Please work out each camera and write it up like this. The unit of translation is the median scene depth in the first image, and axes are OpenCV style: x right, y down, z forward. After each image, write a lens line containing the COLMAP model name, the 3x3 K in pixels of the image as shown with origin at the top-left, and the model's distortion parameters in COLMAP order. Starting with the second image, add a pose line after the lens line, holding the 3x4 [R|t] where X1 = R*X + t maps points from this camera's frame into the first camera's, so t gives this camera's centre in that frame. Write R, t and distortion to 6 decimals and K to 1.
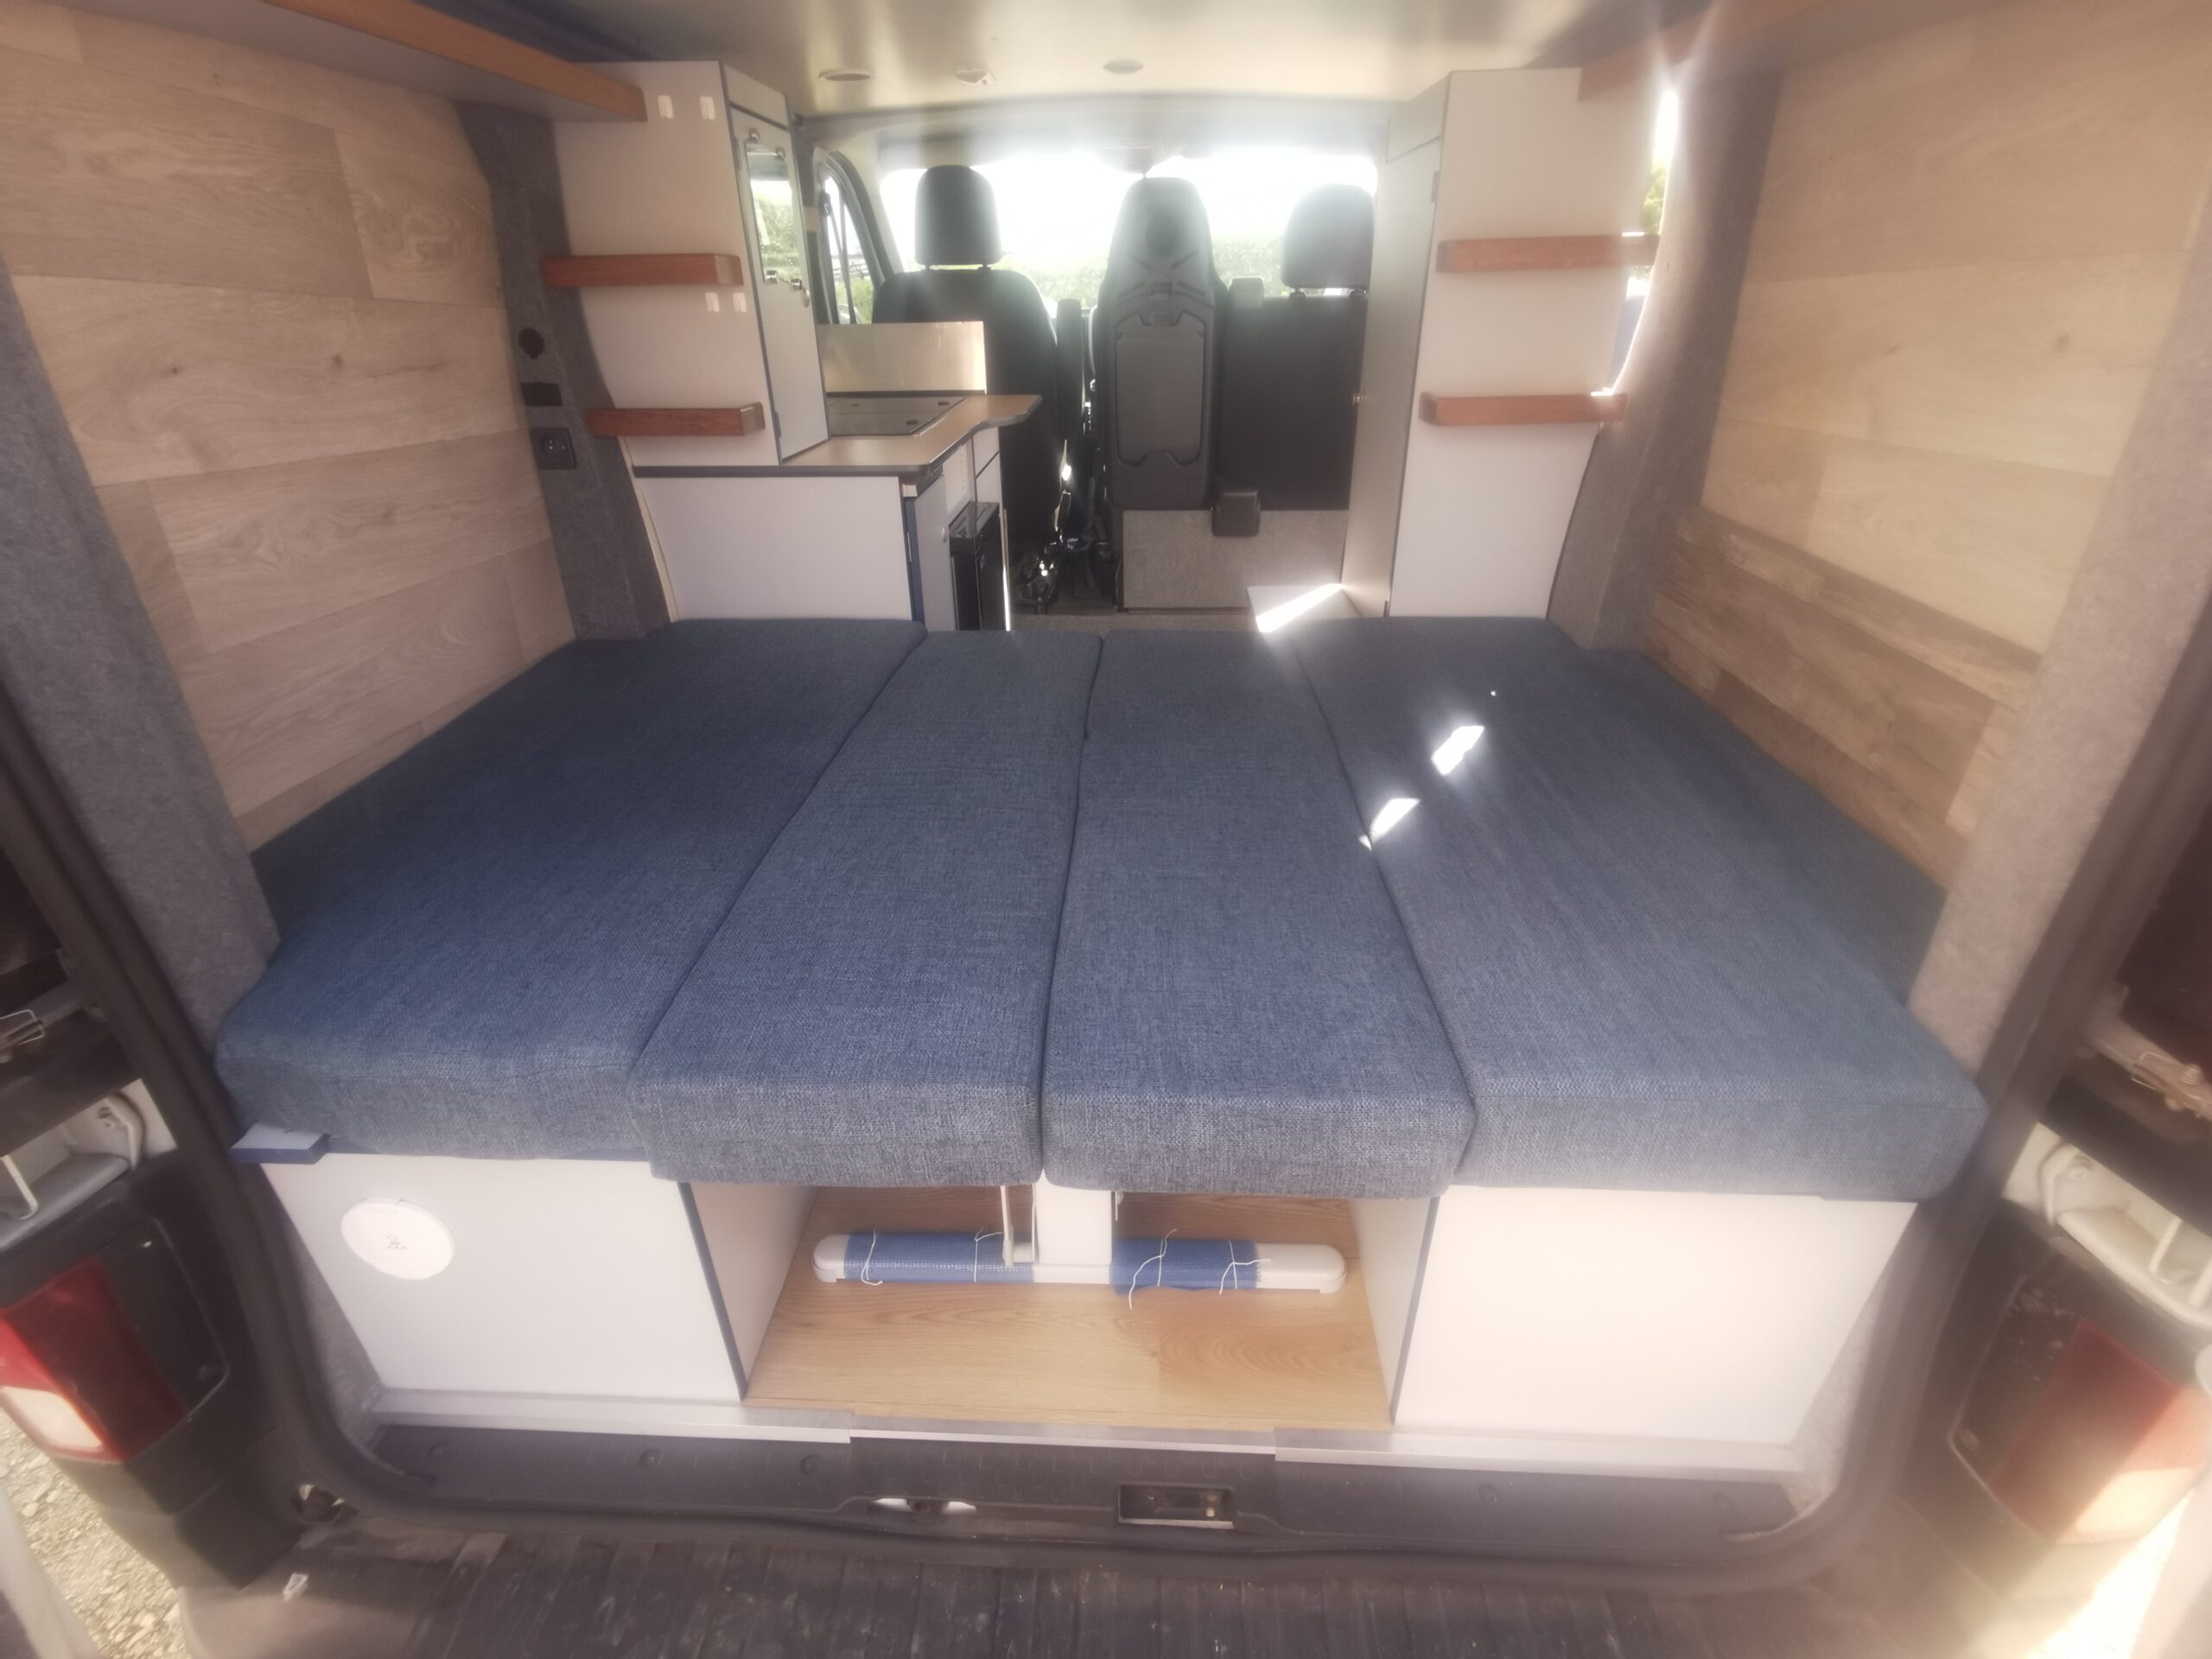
lens RADIAL K [[1013.2, 0, 1098.7], [0, 1013.2, 839.2], [0, 0, 1]] dist [-0.020843, 0.013041]
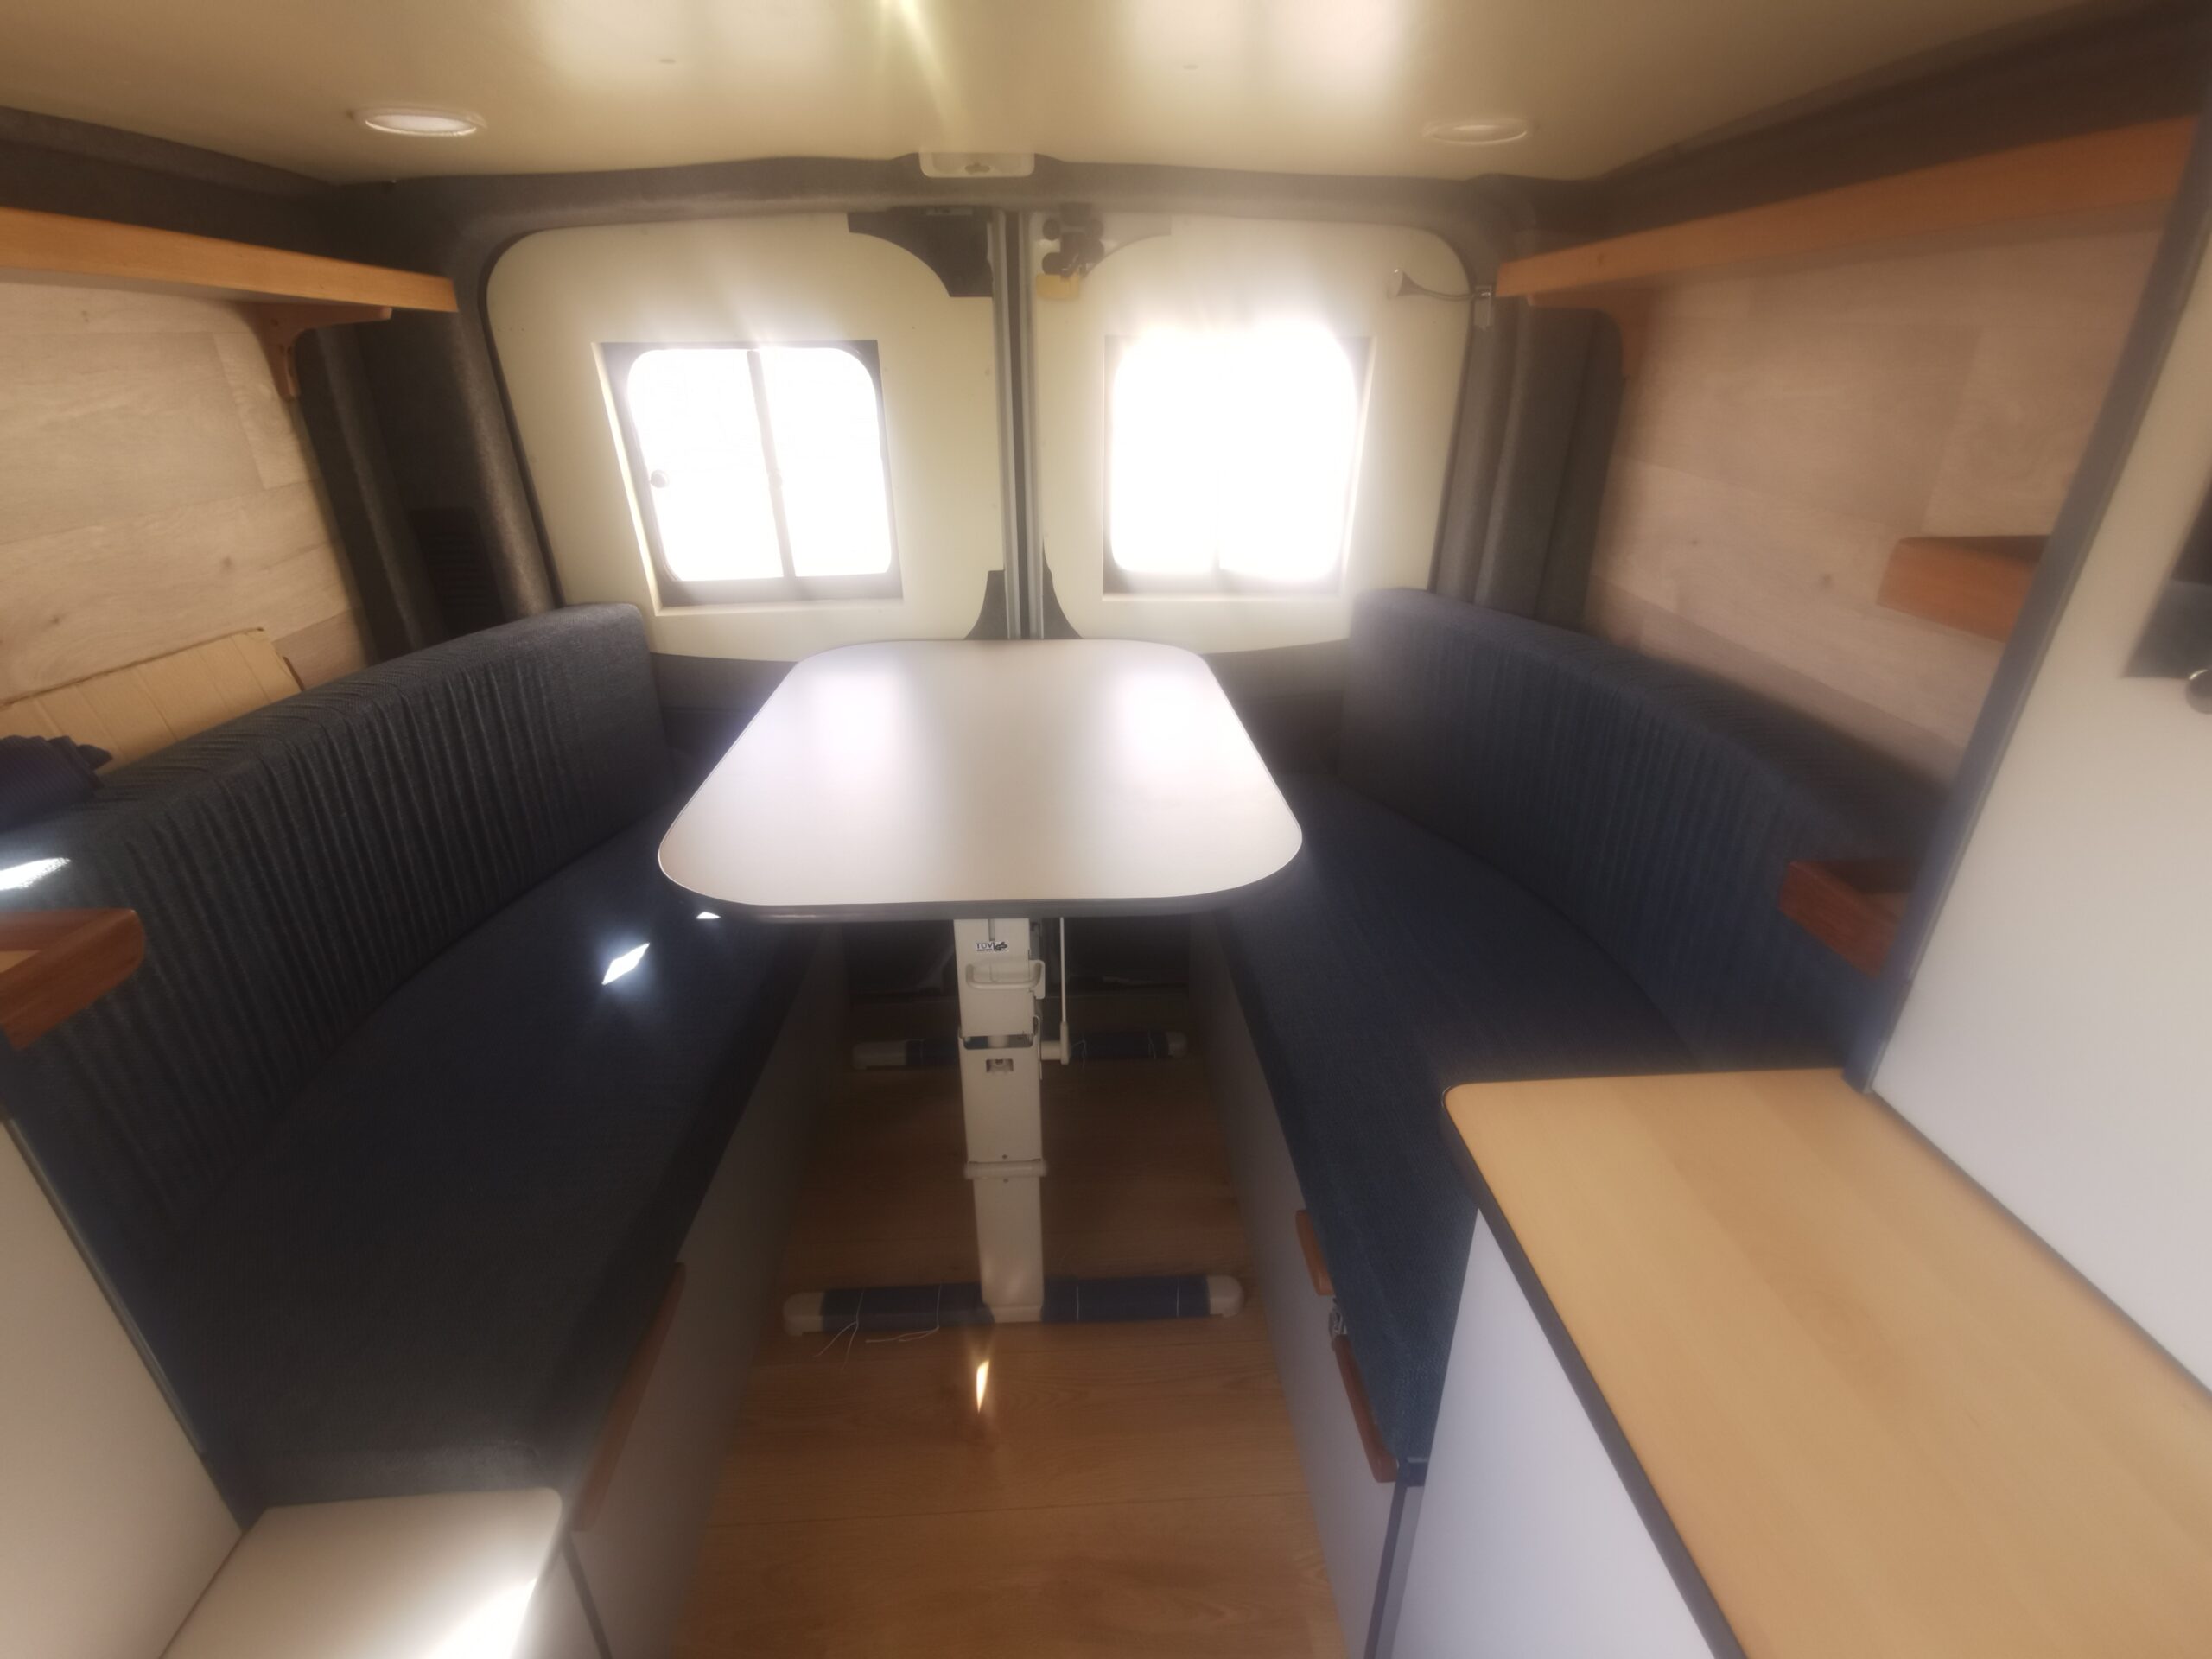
lens RADIAL K [[1013.2, 0, 1098.7], [0, 1013.2, 839.2], [0, 0, 1]] dist [-0.020843, 0.013041]
pose [[-0.994042, 0.063594, -0.088523, -0.028234], [-0.033872, 0.591712, 0.805437, -1.134758], [0.103601, 0.803637, -0.586033, 1.796594]]
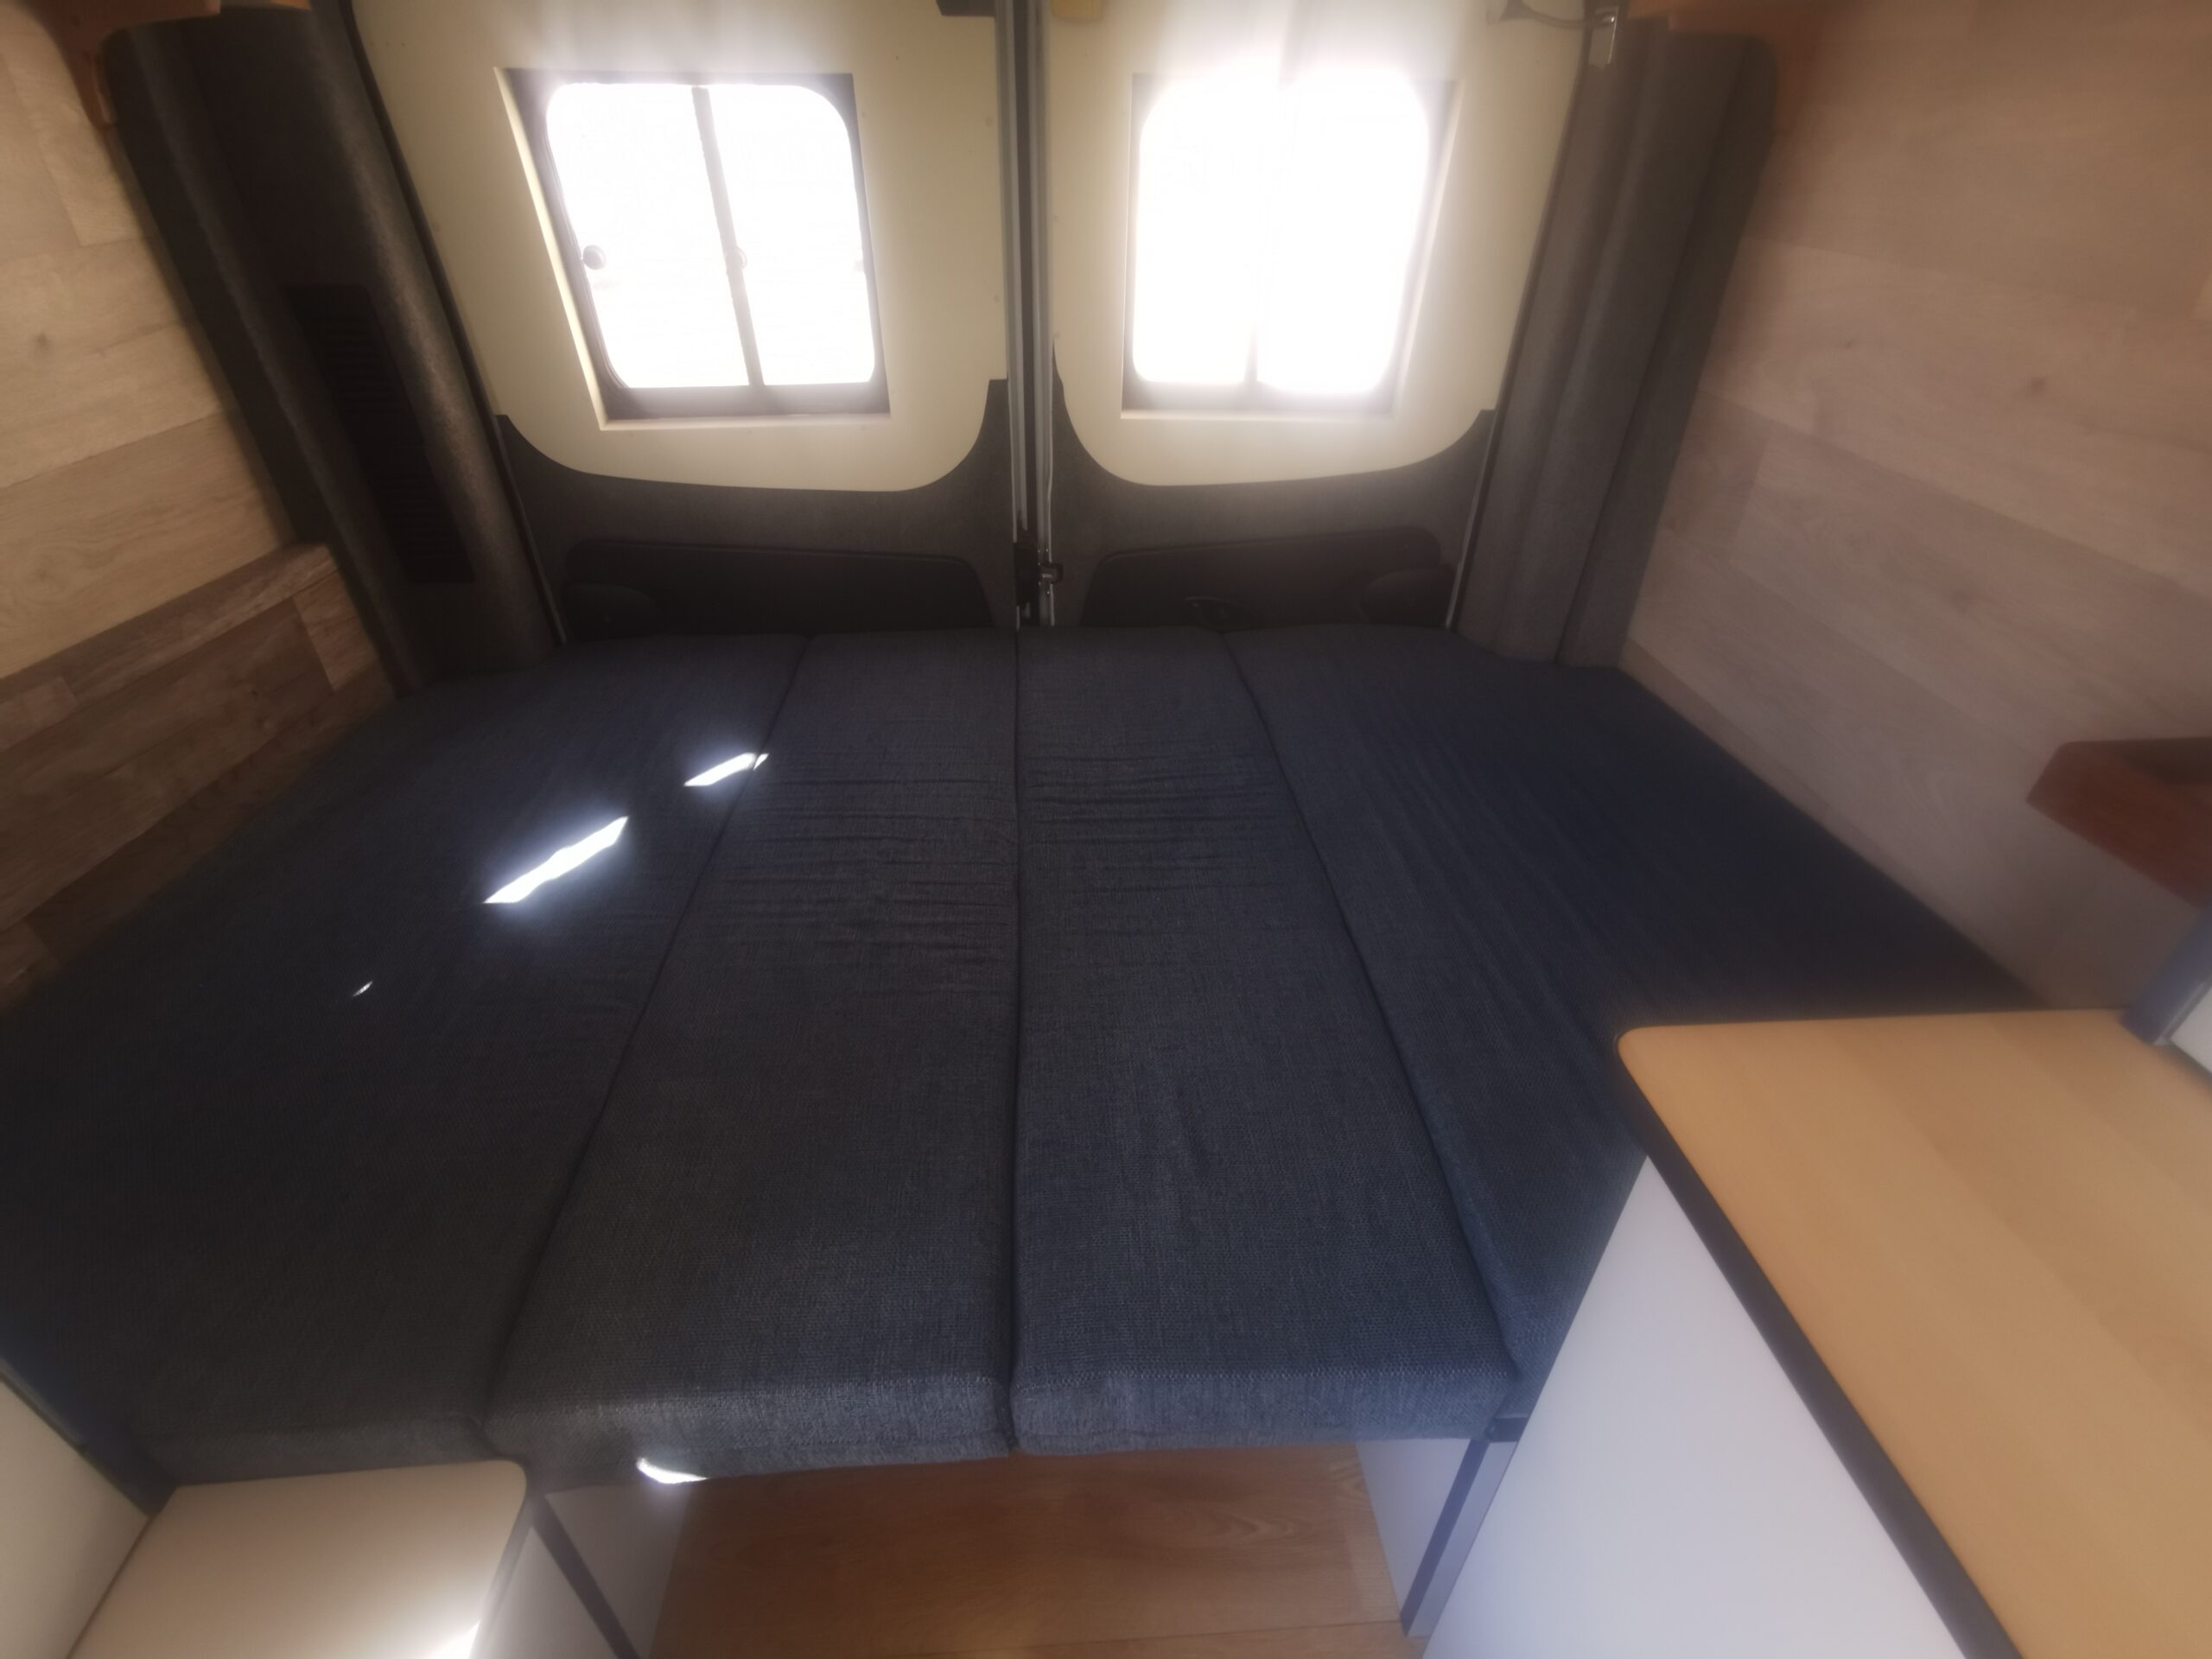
lens RADIAL K [[1013.2, 0, 1098.7], [0, 1013.2, 839.2], [0, 0, 1]] dist [-0.020843, 0.013041]
pose [[-0.993344, 0.069724, -0.091686, -0.002471], [-0.048498, 0.468825, 0.881959, -1.015113], [0.104478, 0.880535, -0.462323, 1.697884]]
